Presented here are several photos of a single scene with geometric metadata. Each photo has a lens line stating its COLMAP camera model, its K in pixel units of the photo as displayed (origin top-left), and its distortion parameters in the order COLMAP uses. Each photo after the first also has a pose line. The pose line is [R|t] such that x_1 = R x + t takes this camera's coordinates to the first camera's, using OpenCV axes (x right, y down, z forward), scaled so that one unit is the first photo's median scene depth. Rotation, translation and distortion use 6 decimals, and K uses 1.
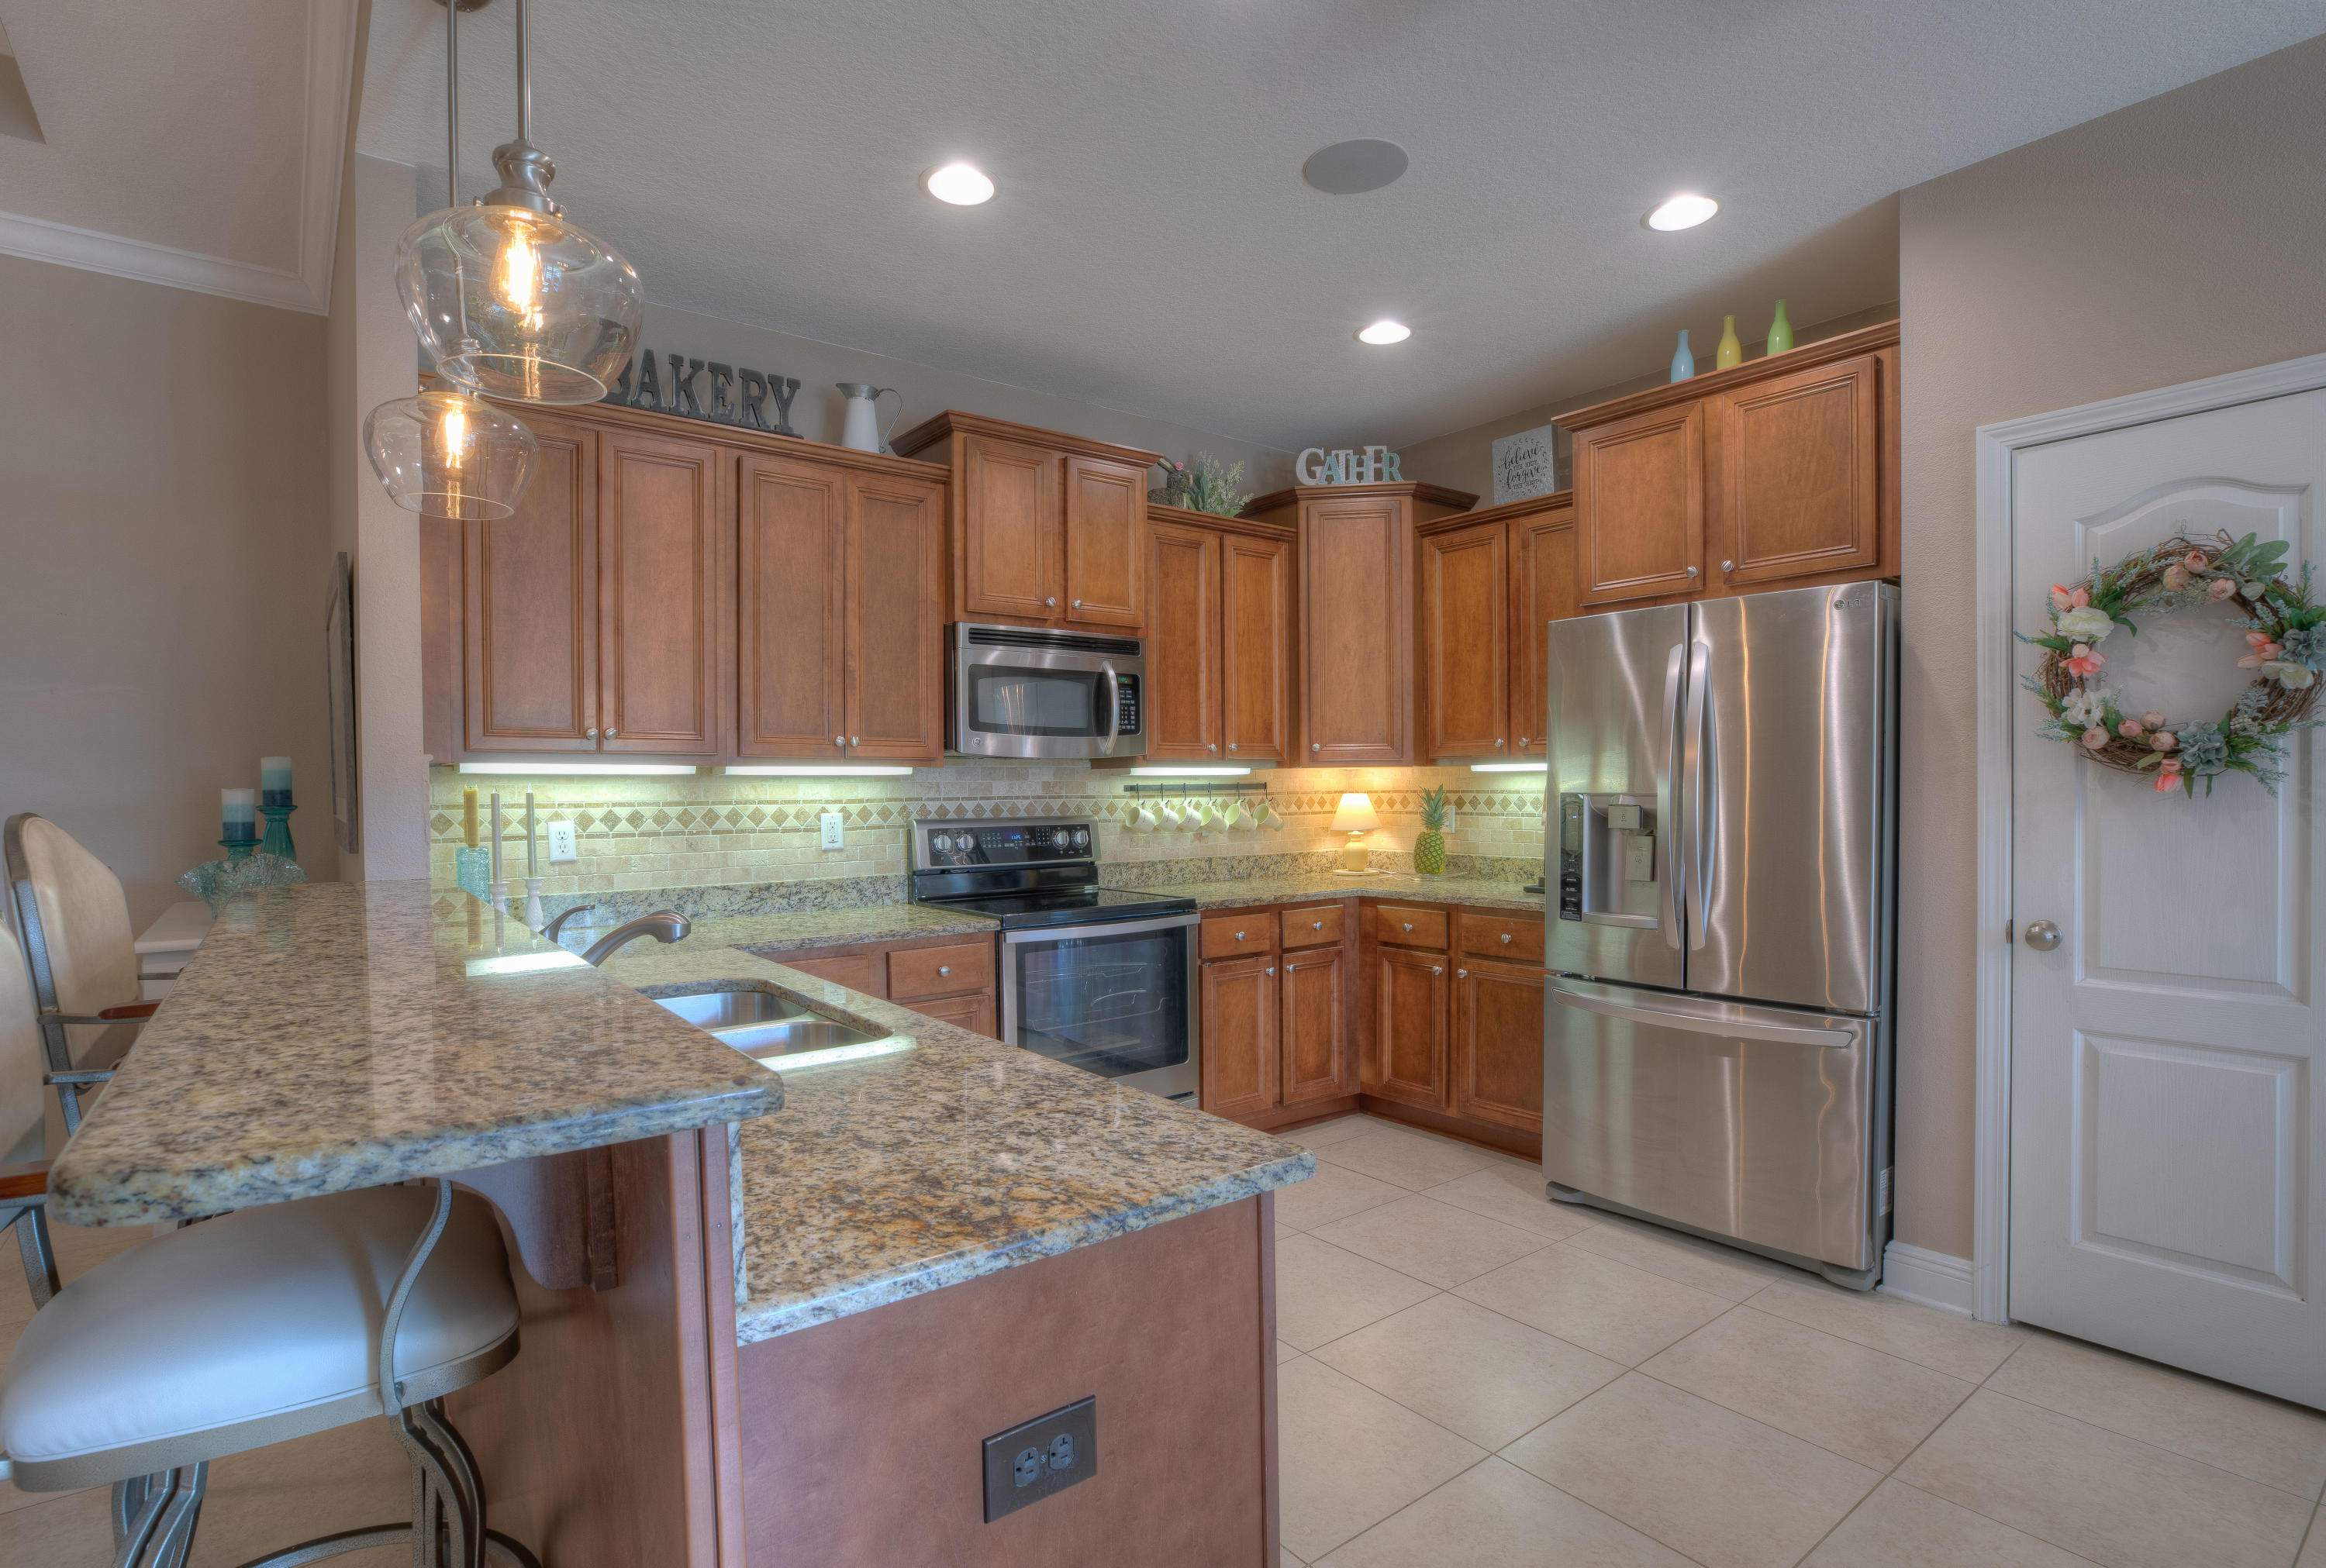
lens RADIAL K [[1129.4, 0, 1117.9], [0, 1129.4, 812.9], [0, 0, 1]] dist [-0.034697, 0.007928]
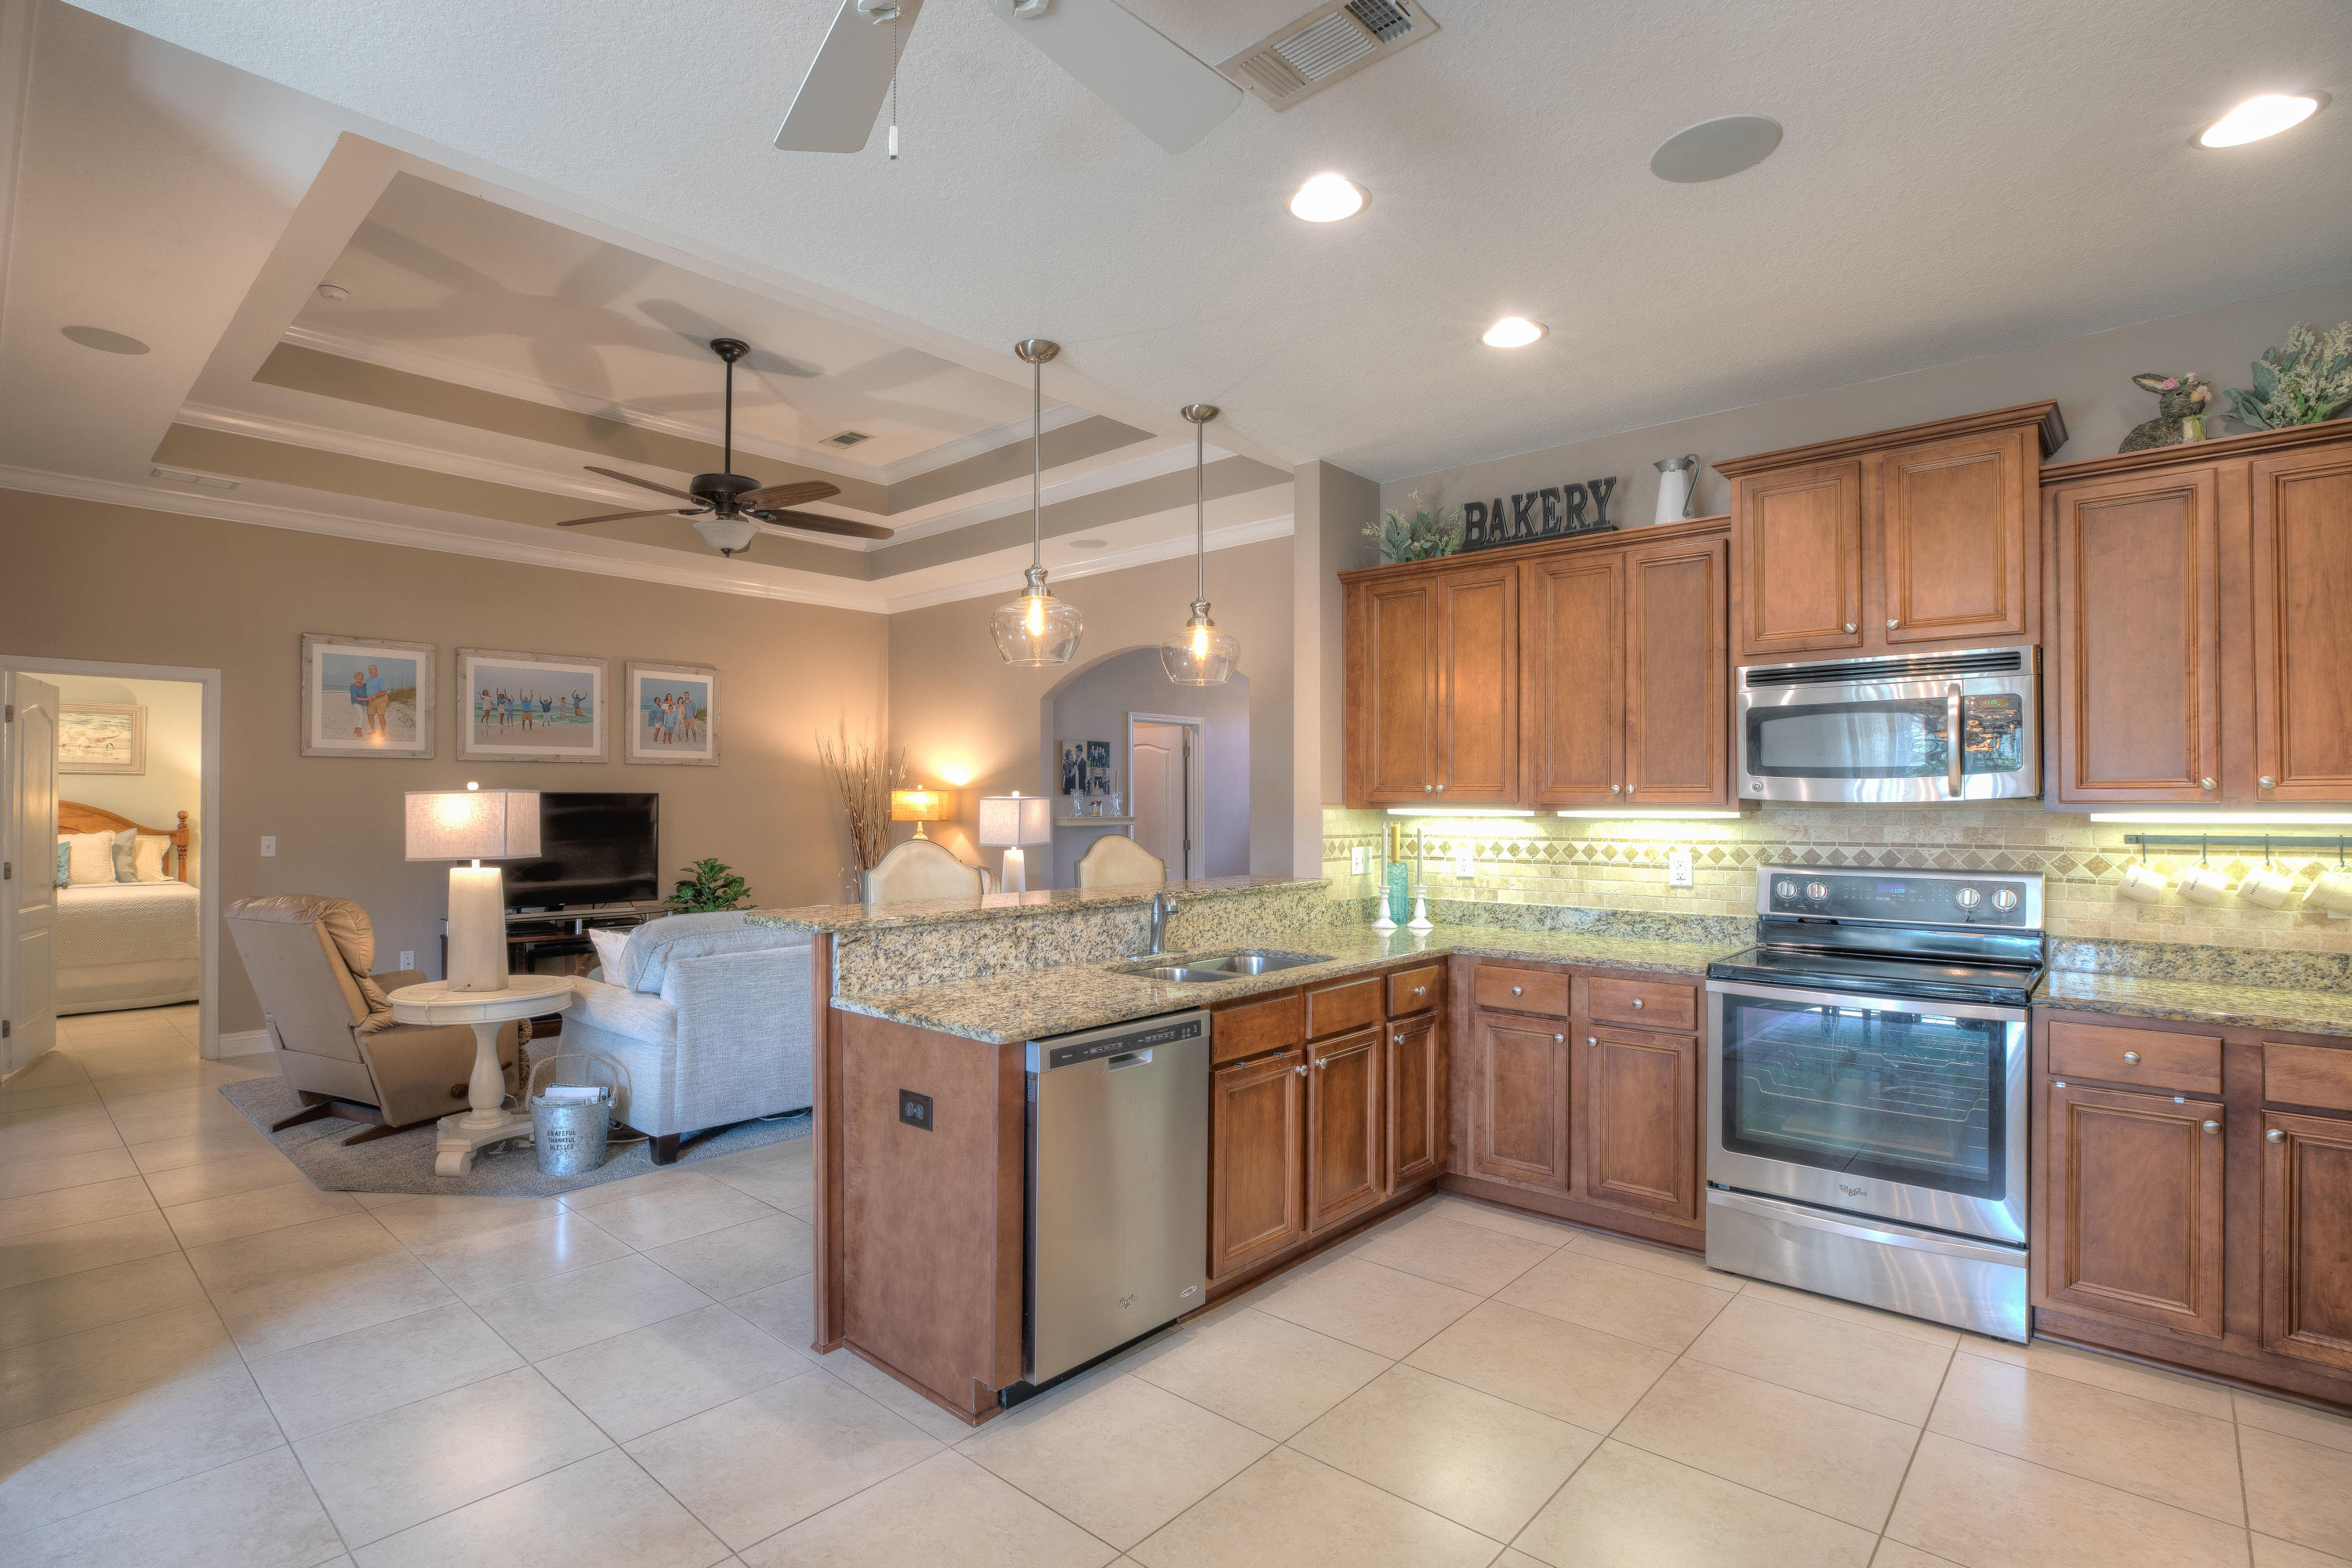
lens RADIAL K [[1120.3, 0, 1110.4], [0, 1120.3, 794.5], [0, 0, 1]] dist [-0.036926, 0.011428]
pose [[0.180546, -0.000503, -0.983566, 0.752402], [-0.025924, 0.999650, -0.005270, -0.038497], [0.983225, 0.026449, 0.180470, 0.292747]]
